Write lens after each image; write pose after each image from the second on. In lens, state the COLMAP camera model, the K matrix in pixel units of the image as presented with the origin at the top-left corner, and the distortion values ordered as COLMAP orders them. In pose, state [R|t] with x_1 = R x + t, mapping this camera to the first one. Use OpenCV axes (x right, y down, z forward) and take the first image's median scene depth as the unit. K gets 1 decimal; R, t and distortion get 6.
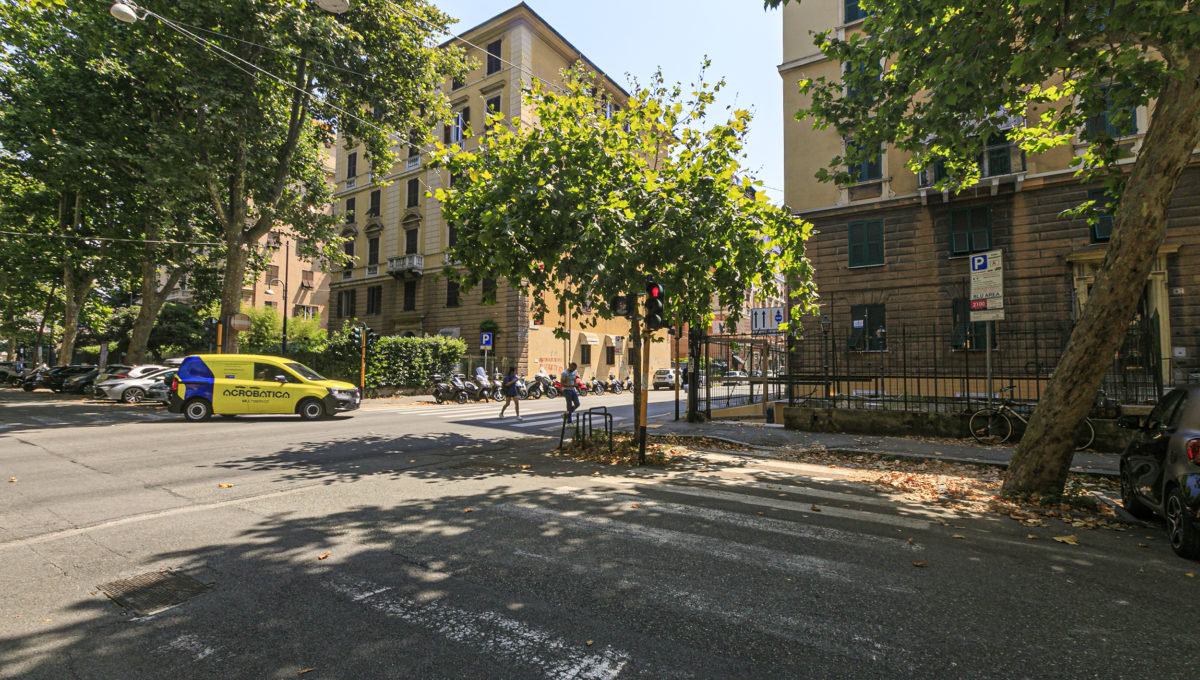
lens RADIAL K [[540.7, 0, 600.0], [0, 540.7, 340.0], [0, 0, 1]] dist [0.000951, 0.000045]
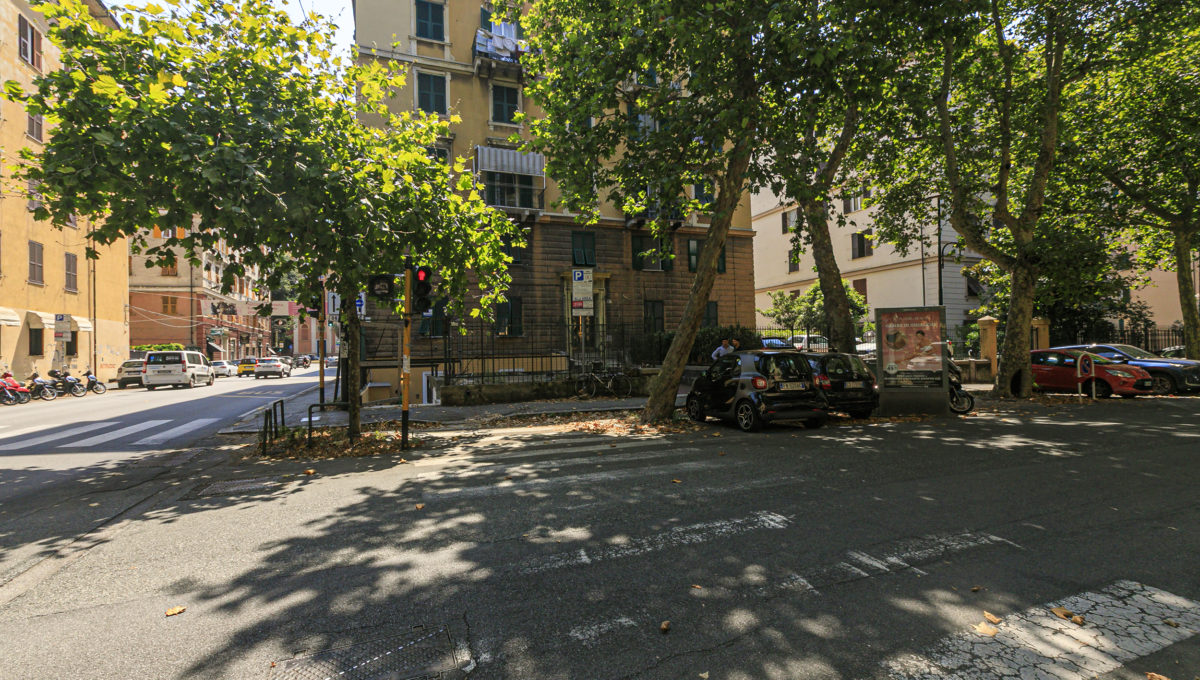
lens RADIAL K [[540.7, 0, 600.0], [0, 540.7, 340.0], [0, 0, 1]] dist [0.000951, 0.000045]
pose [[0.558788, 0.000462, 0.829310, -1.078705], [-0.020727, 0.999695, 0.013409, 0.019944], [-0.829051, -0.024682, 0.558628, 0.319754]]
